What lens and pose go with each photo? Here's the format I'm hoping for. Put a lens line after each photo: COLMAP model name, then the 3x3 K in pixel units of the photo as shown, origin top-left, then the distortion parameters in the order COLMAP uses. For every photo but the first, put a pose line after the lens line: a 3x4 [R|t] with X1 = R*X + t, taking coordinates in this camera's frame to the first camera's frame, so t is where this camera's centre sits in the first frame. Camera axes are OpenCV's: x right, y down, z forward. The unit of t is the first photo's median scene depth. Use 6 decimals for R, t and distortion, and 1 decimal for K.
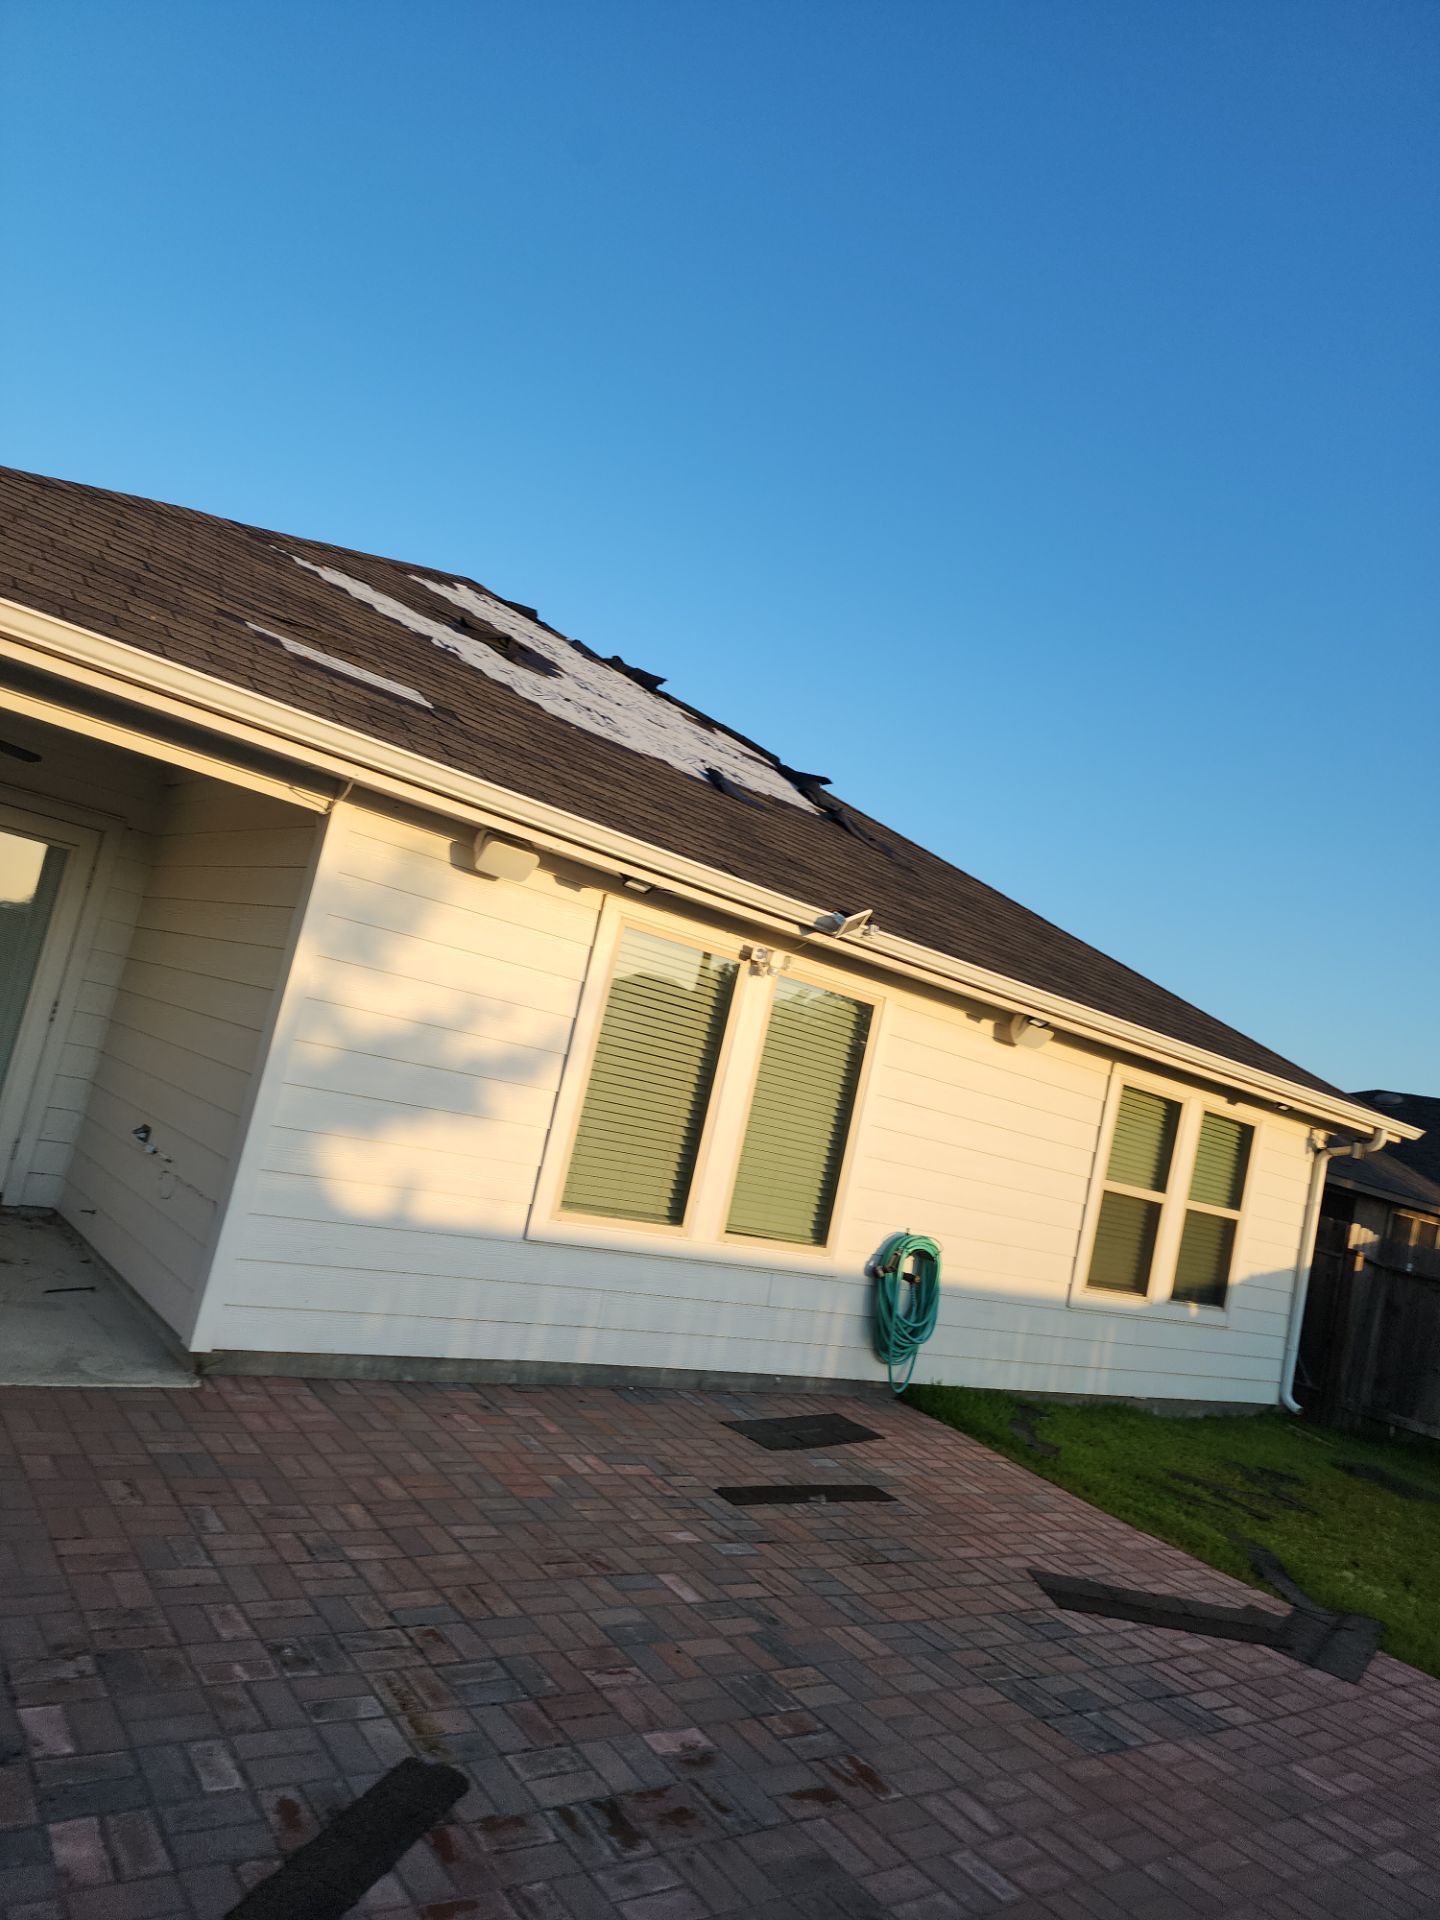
lens RADIAL K [[1303.3, 0, 713.6], [0, 1303.3, 932.3], [0, 0, 1]] dist [0.083462, -0.064373]
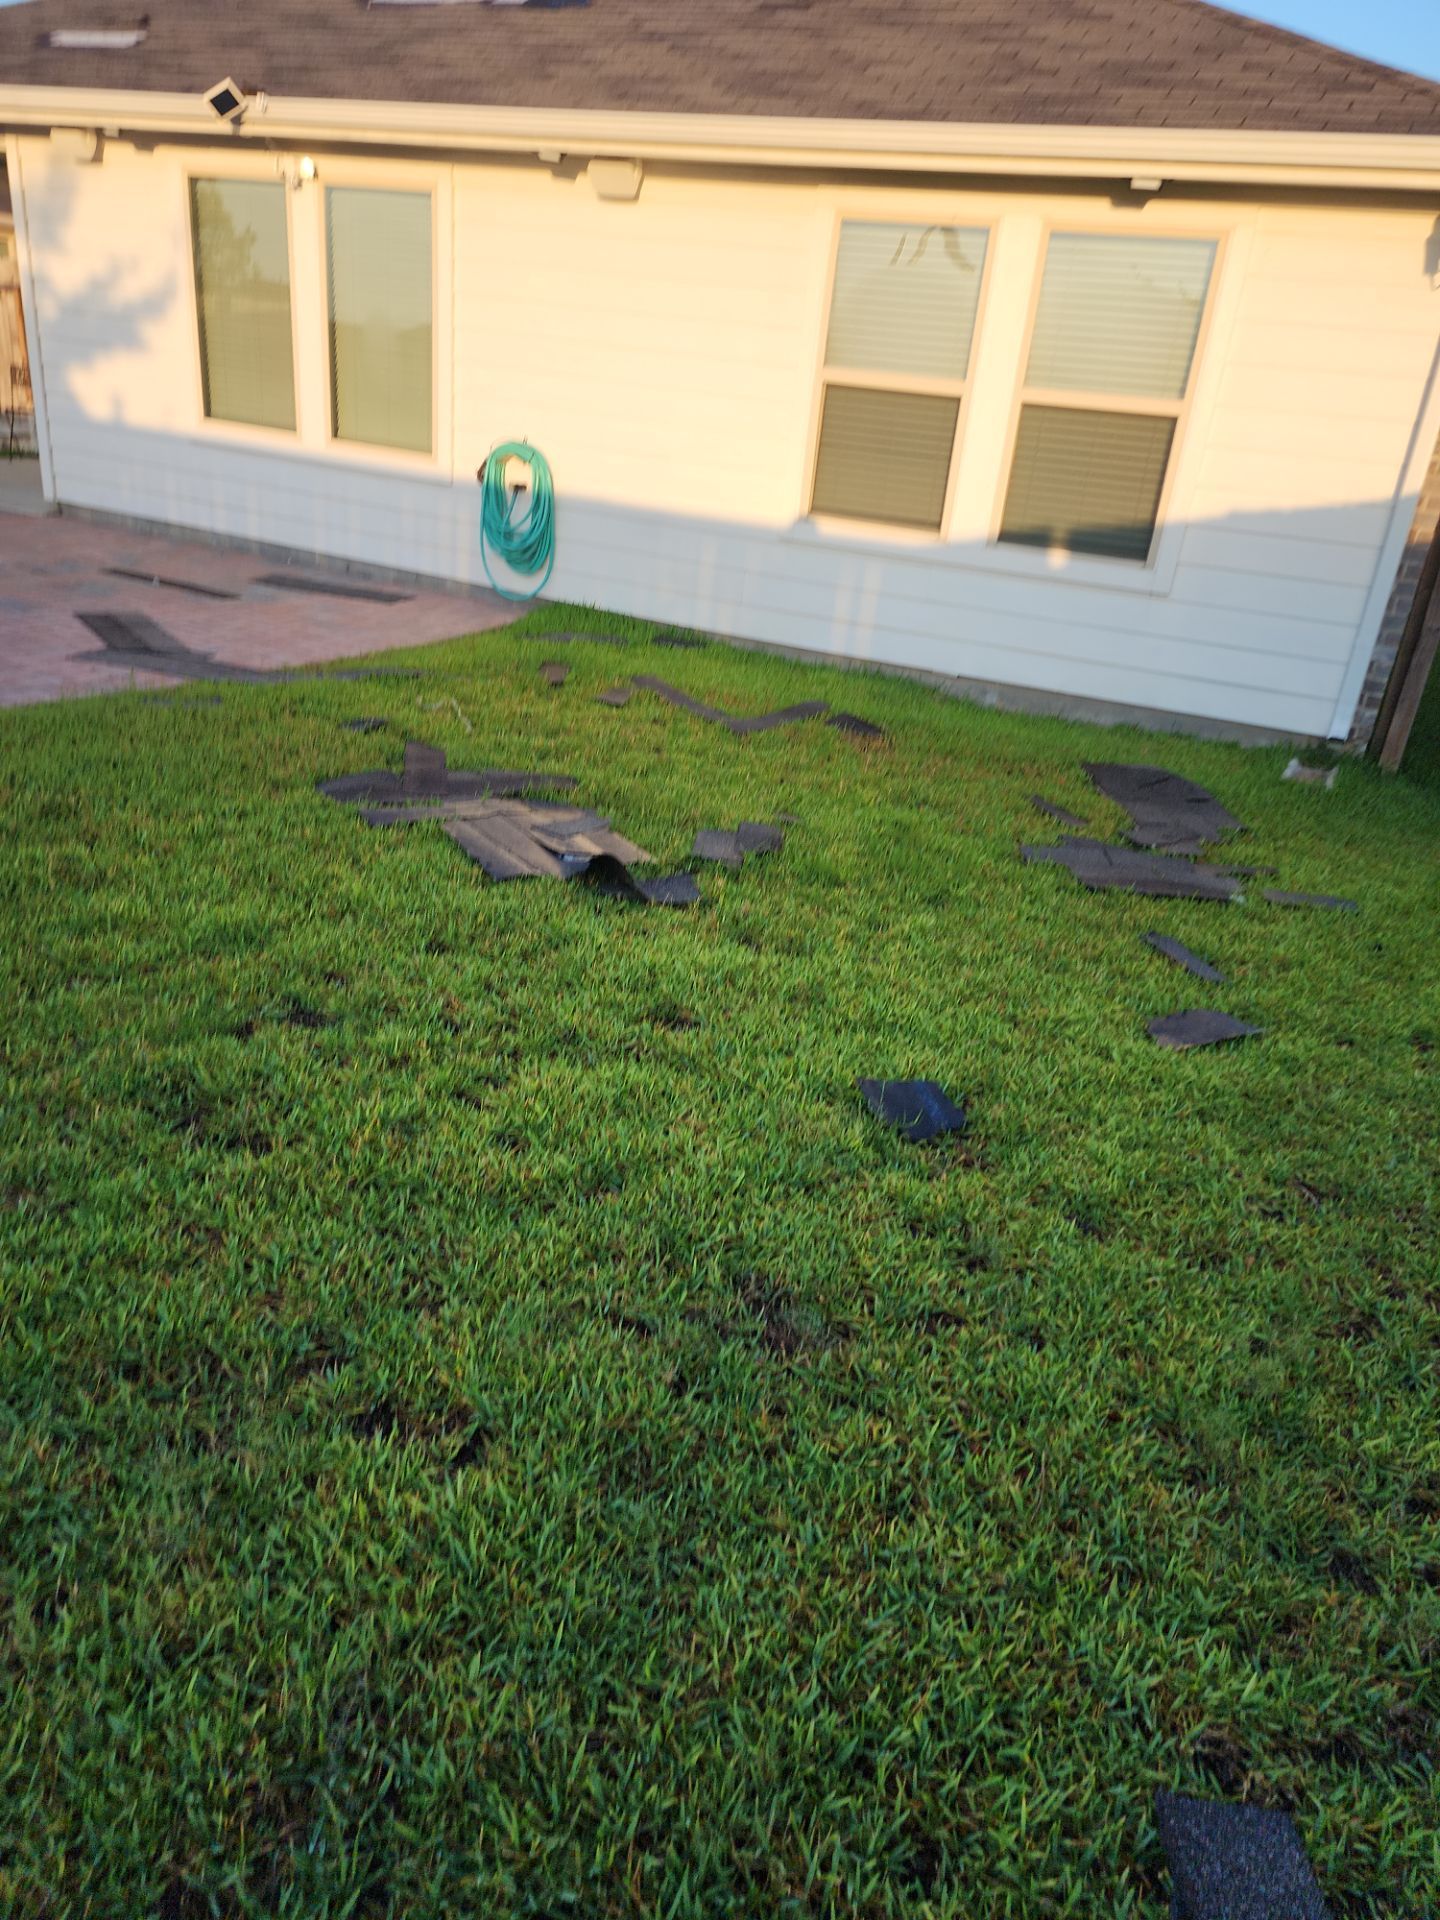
lens RADIAL K [[1317.7, 0, 738.7], [0, 1317.7, 968.8], [0, 0, 1]] dist [0.100847, -0.083632]
pose [[0.417438, 0.188231, -0.888997, 1.609797], [0.096543, 0.963587, 0.249357, 0.504475], [0.903562, -0.189917, 0.384066, 0.897850]]
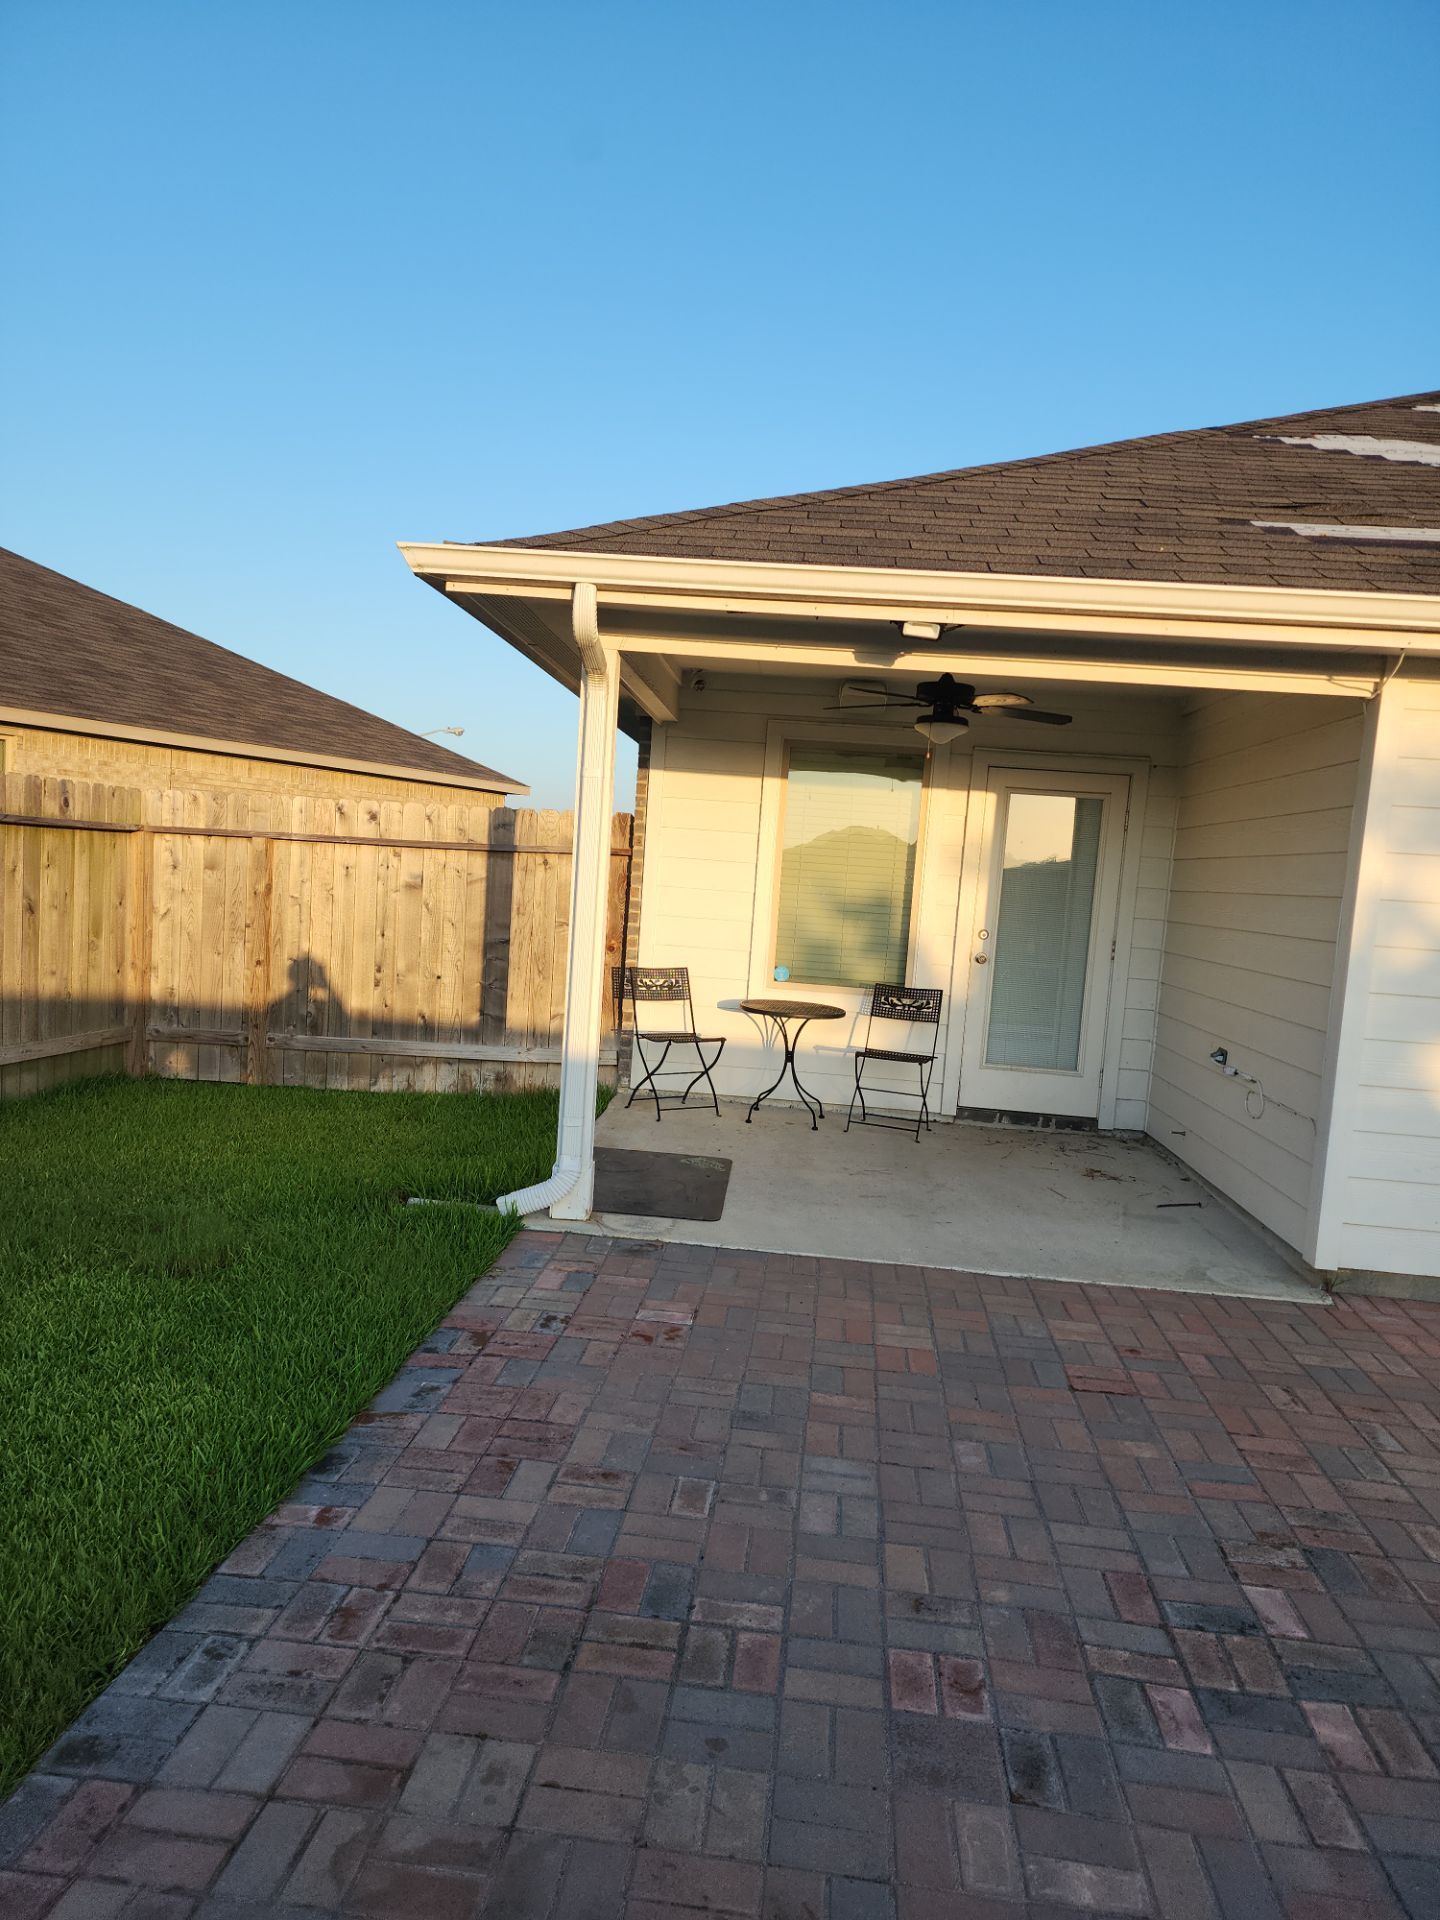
lens RADIAL K [[1302.1, 0, 712.5], [0, 1302.1, 952.8], [0, 0, 1]] dist [0.093825, -0.076851]
pose [[0.725708, -0.121031, -0.677273, -0.022683], [0.168912, 0.985619, 0.004859, 0.002398], [0.666945, -0.117926, 0.735716, -0.004952]]
